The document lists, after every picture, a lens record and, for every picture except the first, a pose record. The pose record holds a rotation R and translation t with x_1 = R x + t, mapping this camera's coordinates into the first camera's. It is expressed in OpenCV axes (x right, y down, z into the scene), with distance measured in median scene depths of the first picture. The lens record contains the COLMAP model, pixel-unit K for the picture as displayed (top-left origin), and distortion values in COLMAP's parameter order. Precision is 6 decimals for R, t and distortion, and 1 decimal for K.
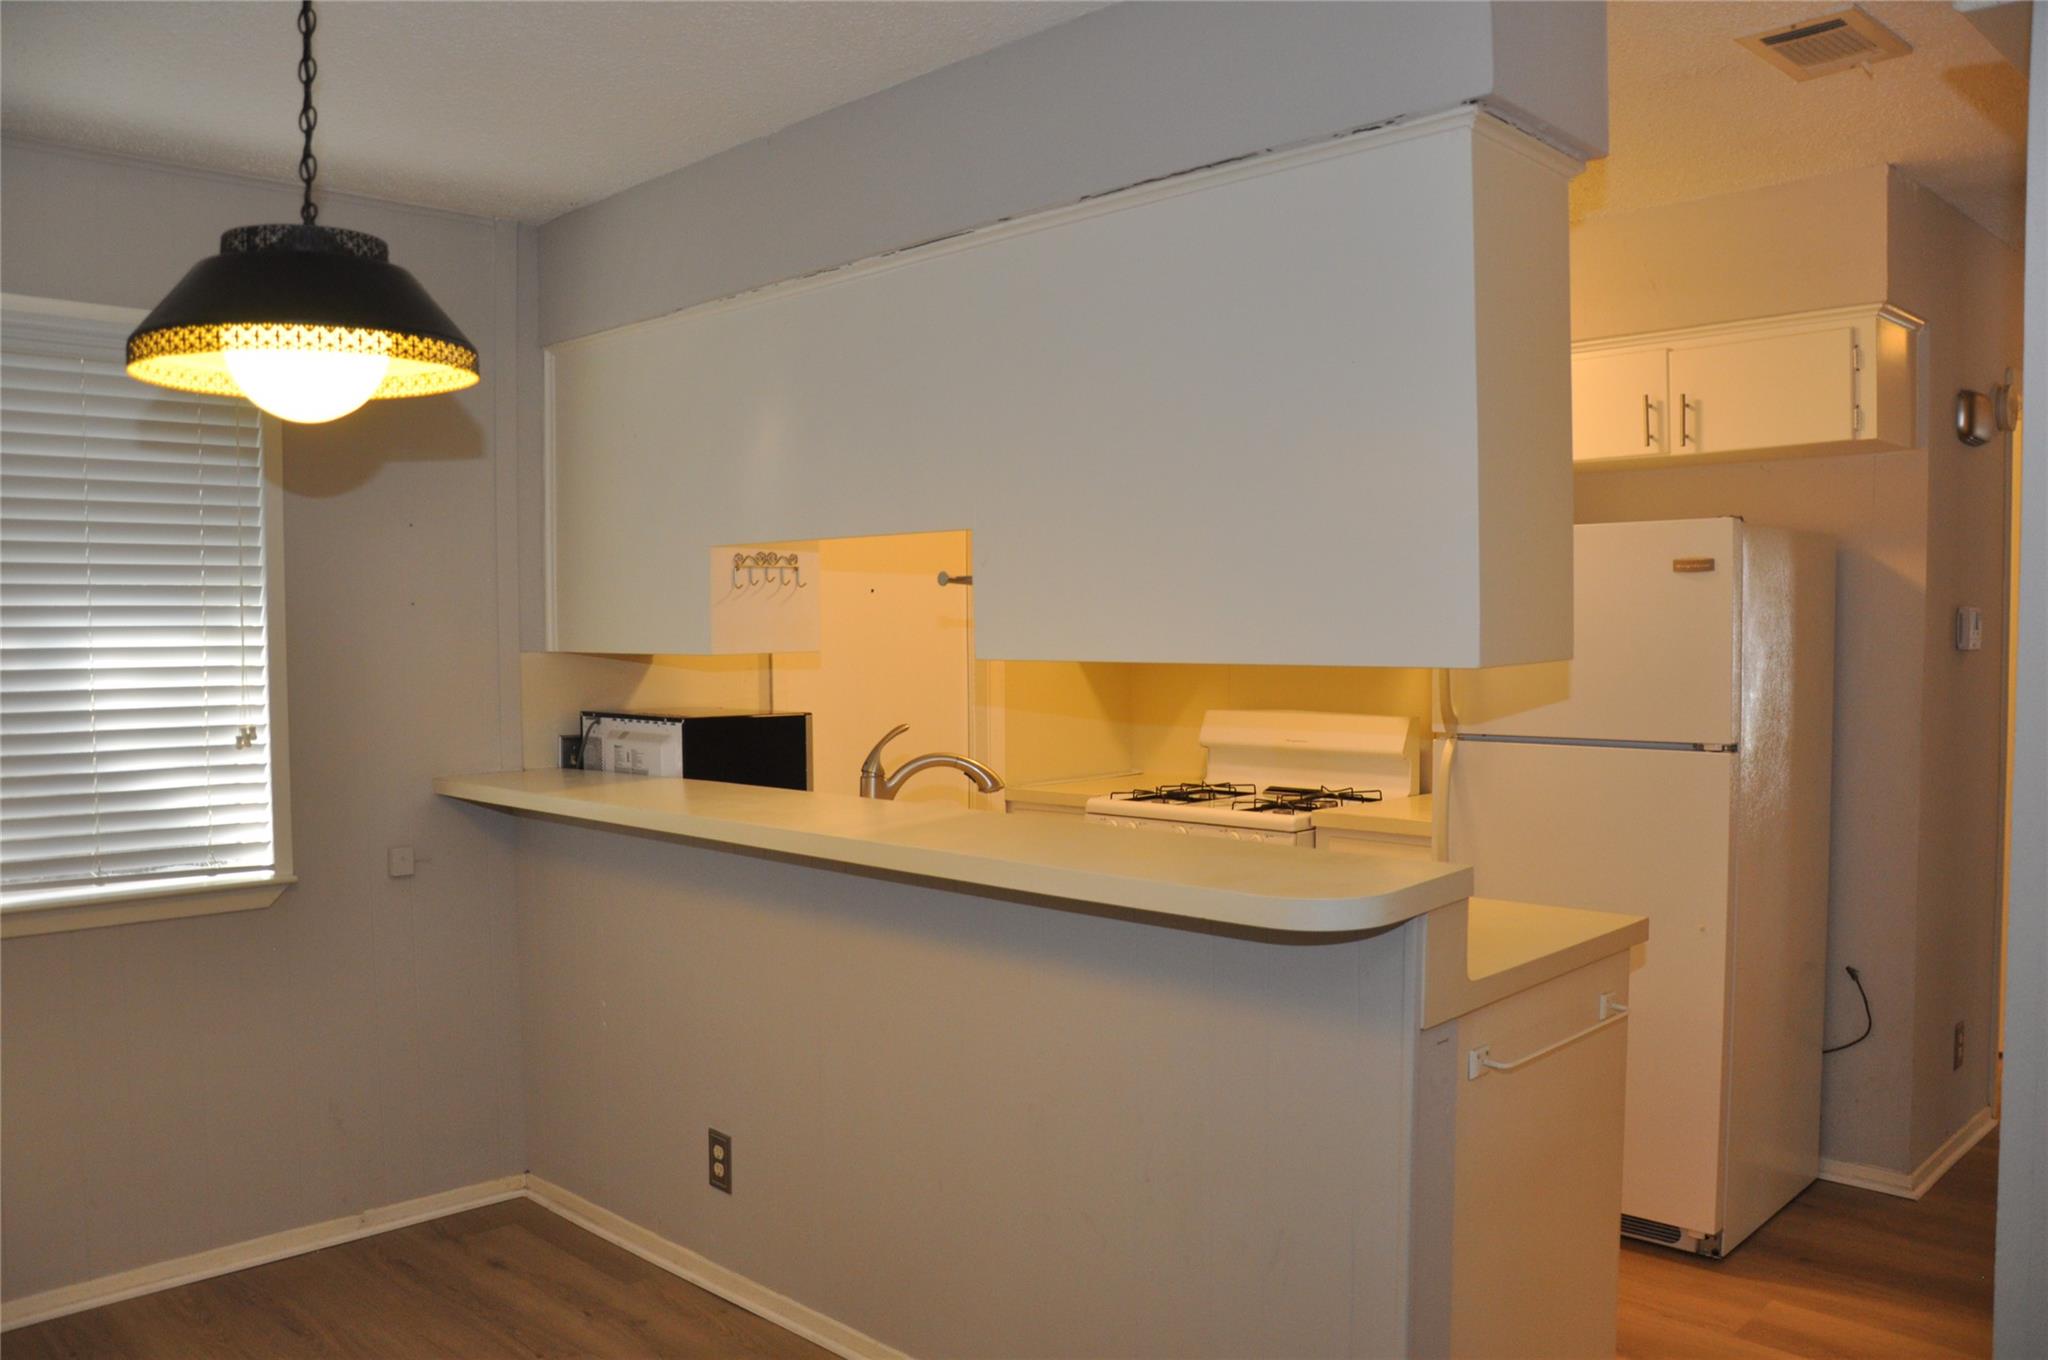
lens RADIAL K [[1580.2, 0, 1024.5], [0, 1580.2, 677.0], [0, 0, 1]] dist [-0.117840, 0.045809]
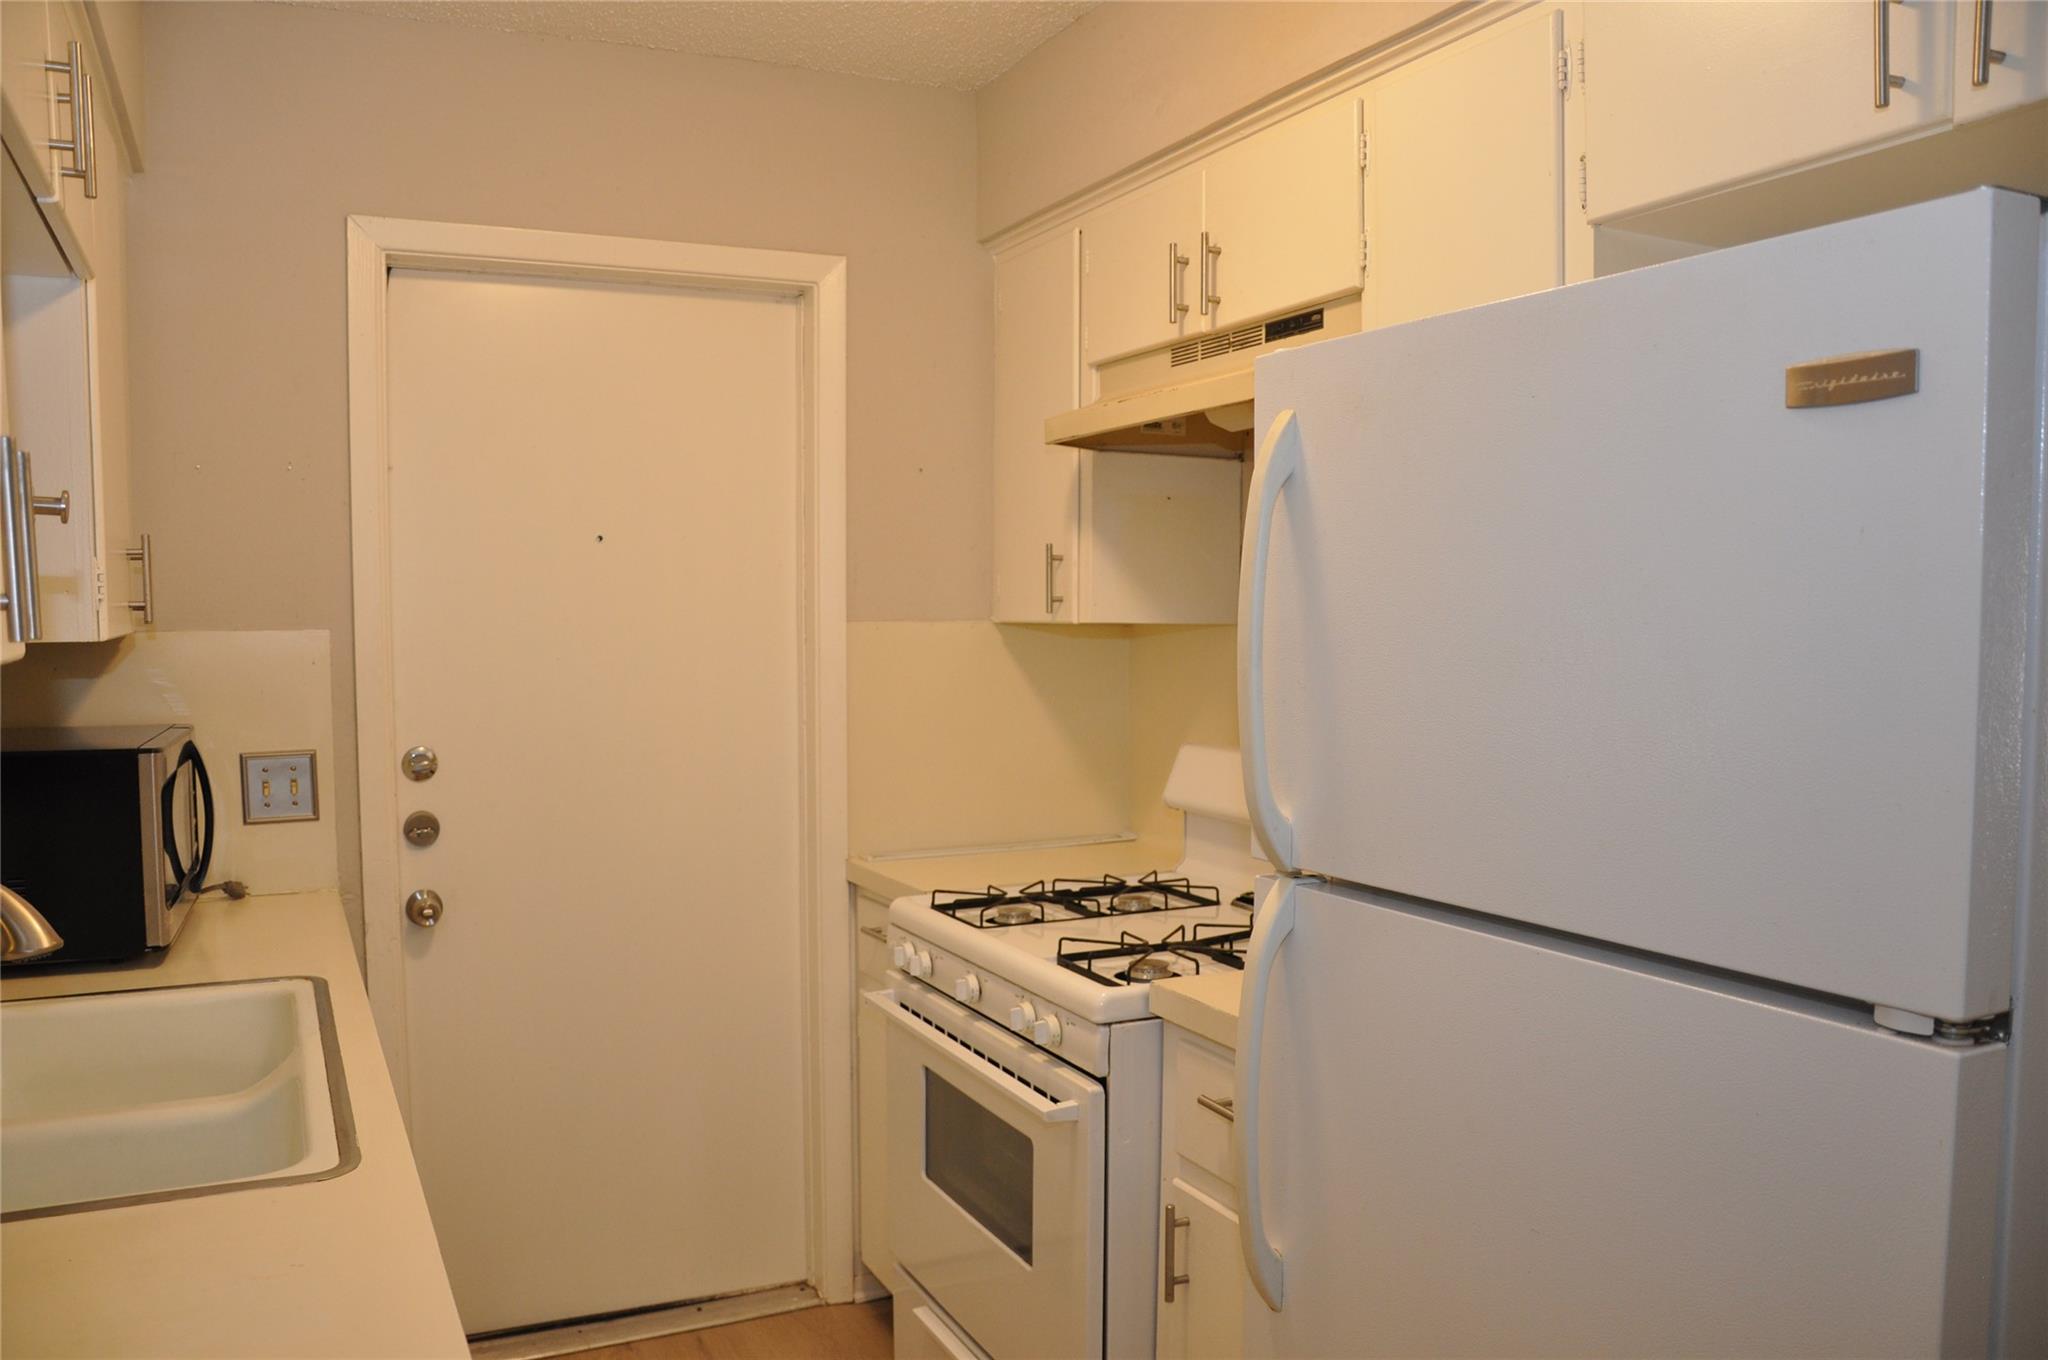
lens RADIAL K [[1580.2, 0, 1019.6], [0, 1580.2, 693.3], [0, 0, 1]] dist [-0.117840, 0.045809]
pose [[0.936824, 0.029263, -0.348575, 0.339014], [-0.020880, 0.999396, 0.027782, -0.016212], [0.349177, -0.018749, 0.936869, 0.592144]]
